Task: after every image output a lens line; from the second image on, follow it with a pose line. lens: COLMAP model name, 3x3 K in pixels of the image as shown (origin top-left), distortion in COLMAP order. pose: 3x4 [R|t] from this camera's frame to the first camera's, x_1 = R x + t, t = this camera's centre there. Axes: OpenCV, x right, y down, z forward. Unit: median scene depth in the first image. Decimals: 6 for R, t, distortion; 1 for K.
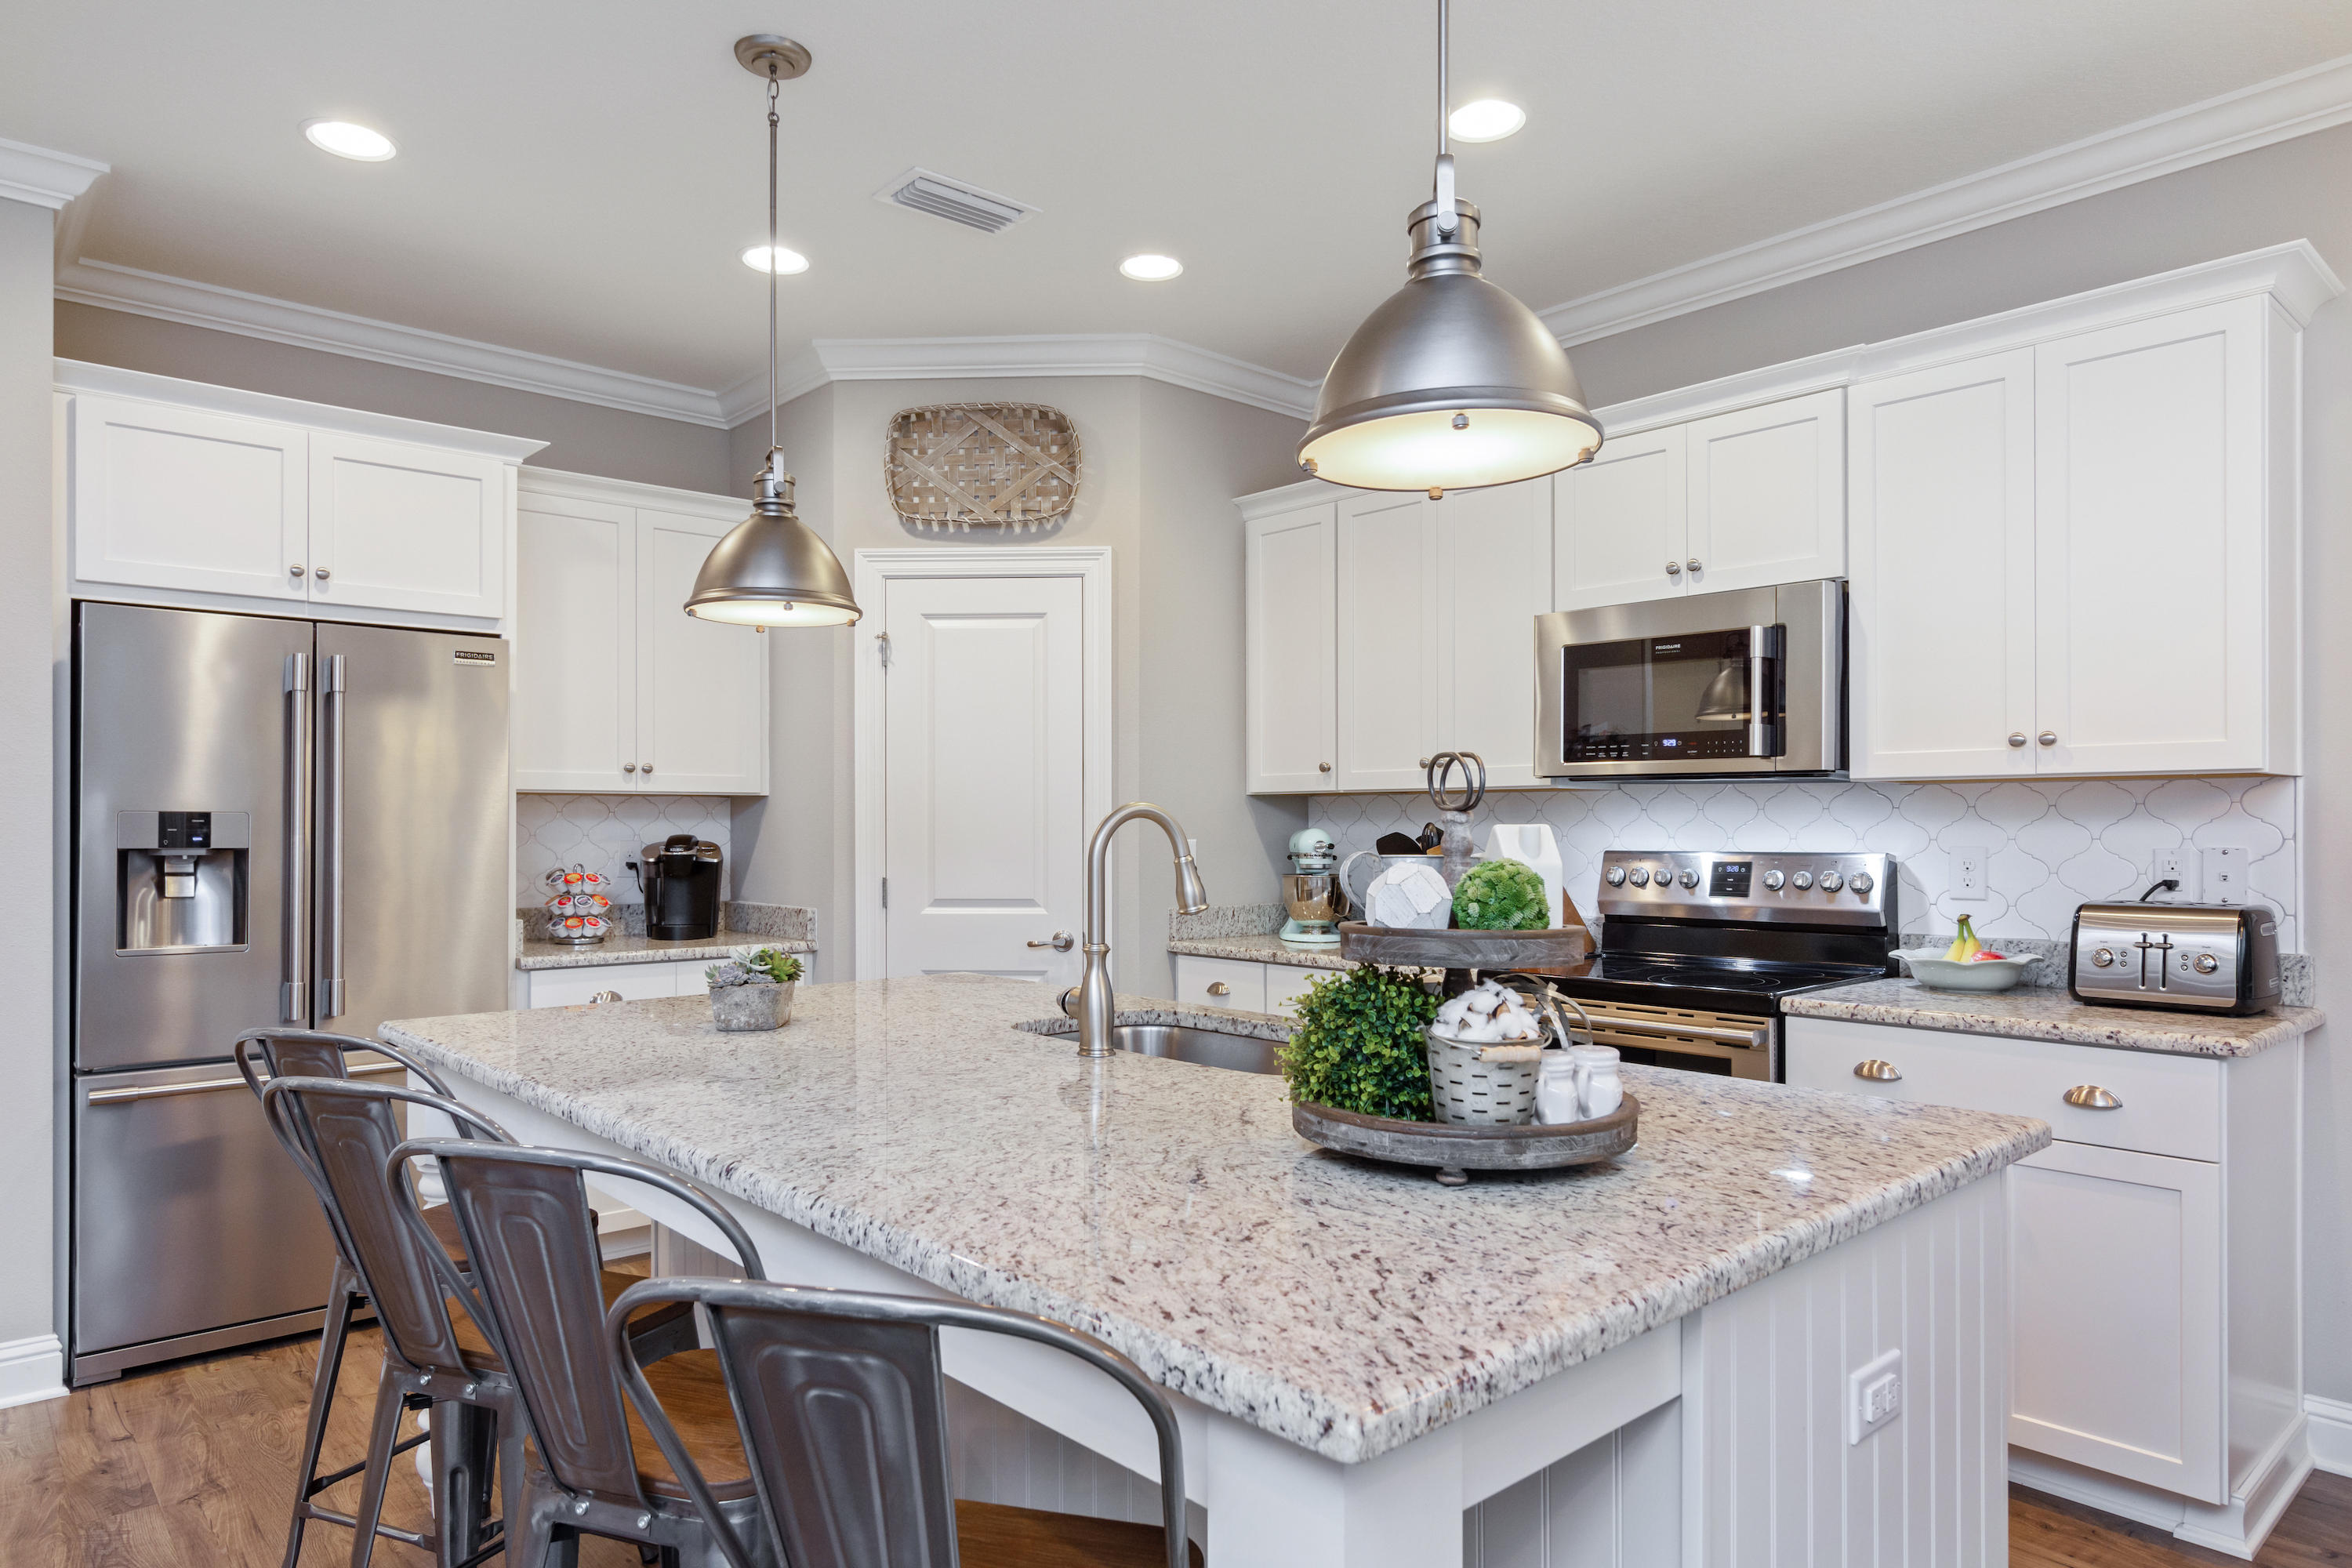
lens RADIAL K [[1467.6, 0, 1168.7], [0, 1467.6, 798.2], [0, 0, 1]] dist [-0.002314, 0.004103]
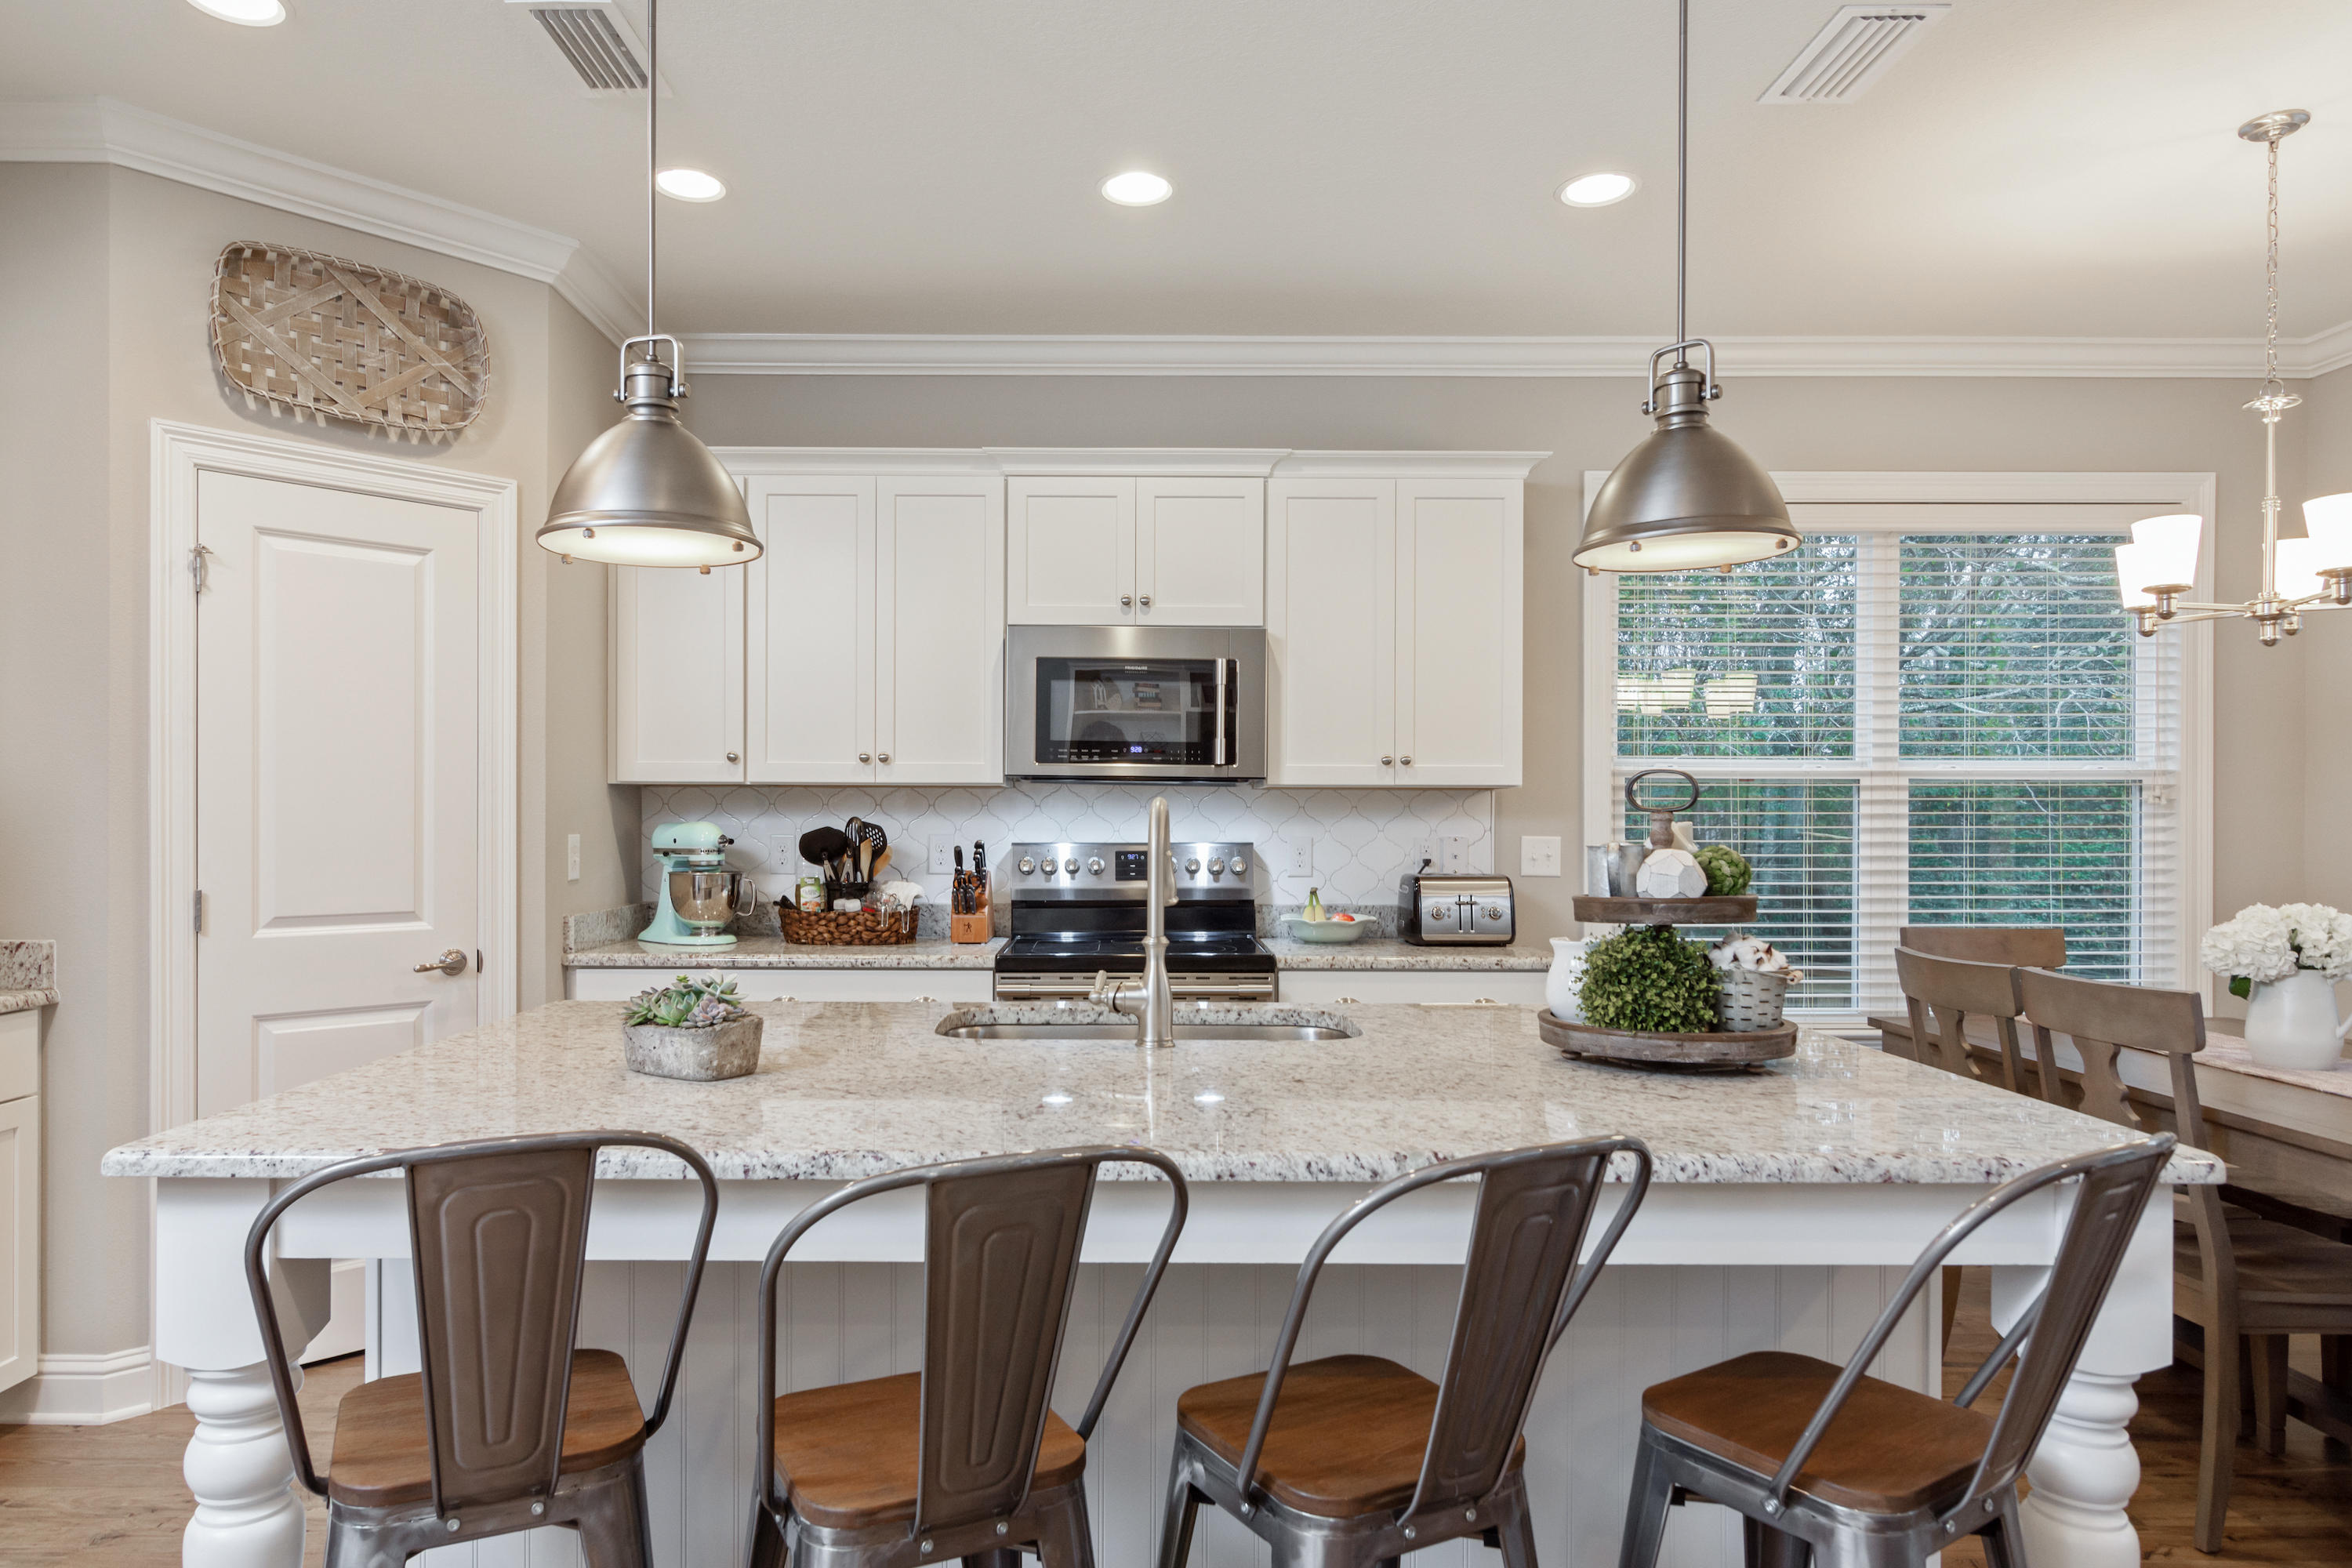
lens RADIAL K [[1467.6, 0, 1143.1], [0, 1467.6, 824.8], [0, 0, 1]] dist [-0.002314, 0.004103]
pose [[0.649189, 0.002107, 0.760624, -0.528440], [-0.018439, 0.999746, 0.012968, 0.006529], [-0.760403, -0.022444, 0.649063, 0.224375]]
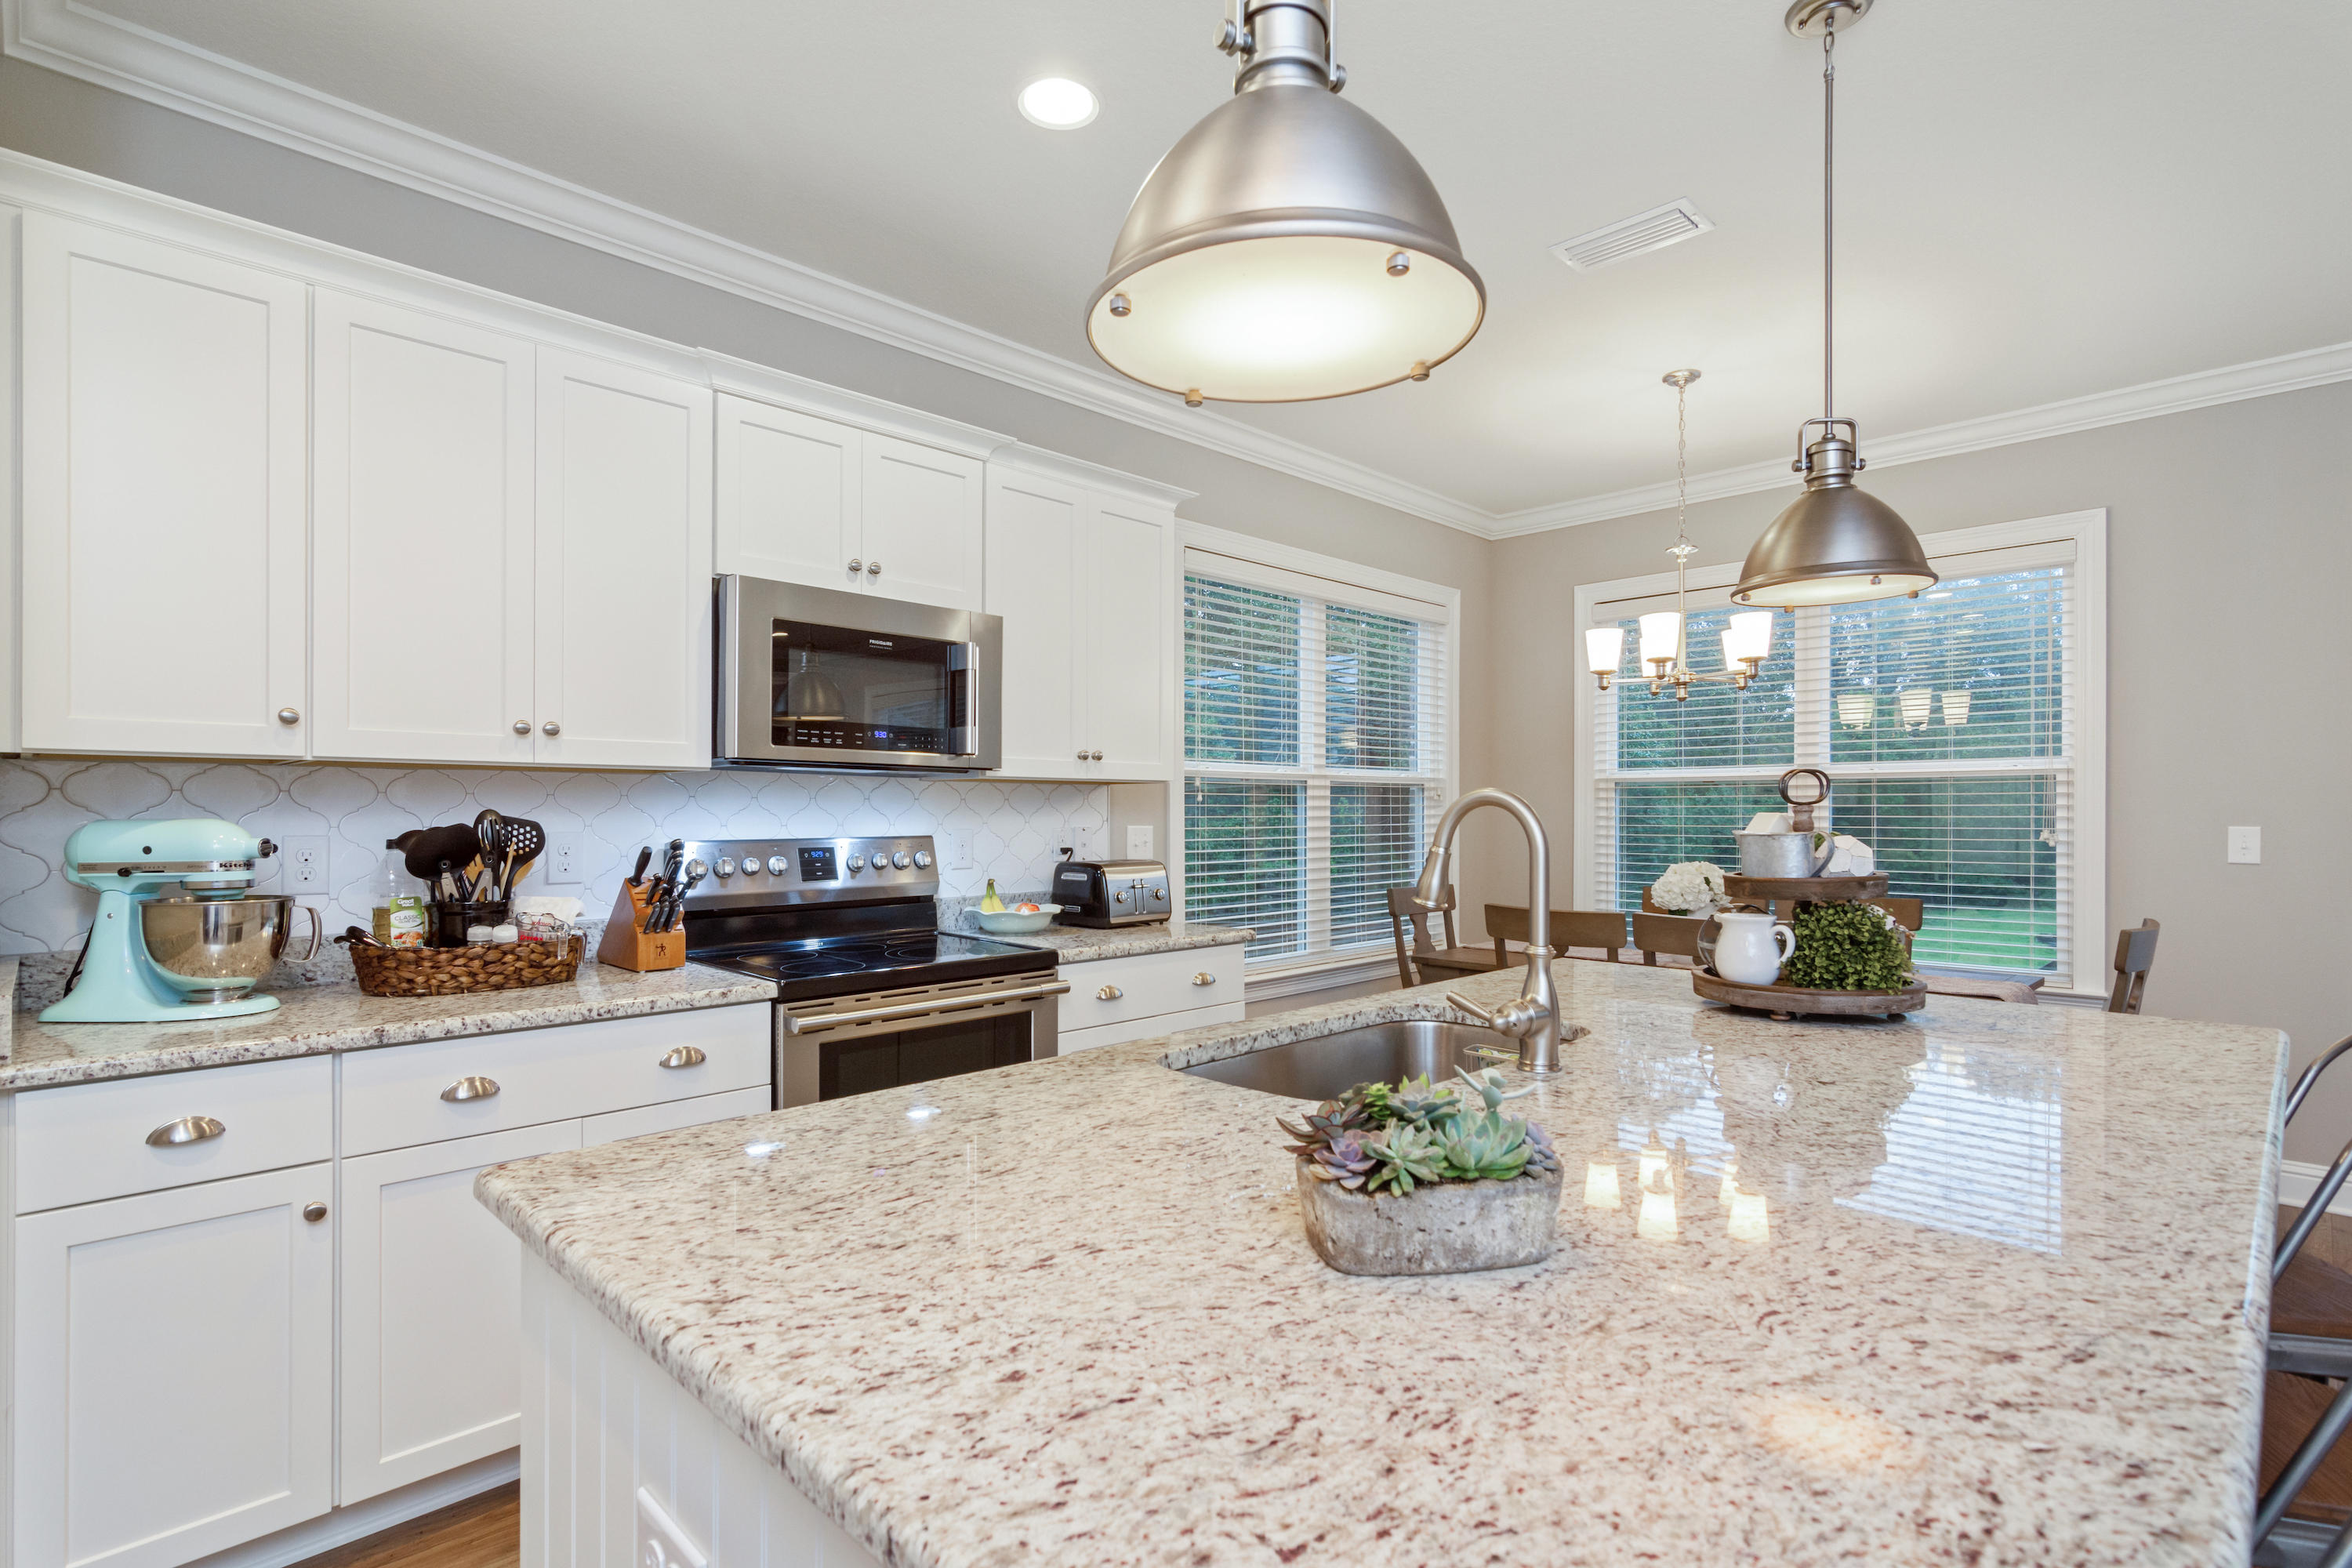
lens RADIAL K [[1129.2, 0, 1196.8], [0, 1129.2, 810.1], [0, 0, 1]] dist [-0.001177, 0.002307]
pose [[-0.075736, 0.004046, 0.997120, -0.462375], [-0.017591, 0.999831, -0.005393, 0.016111], [-0.996973, -0.017949, -0.075652, 0.804244]]
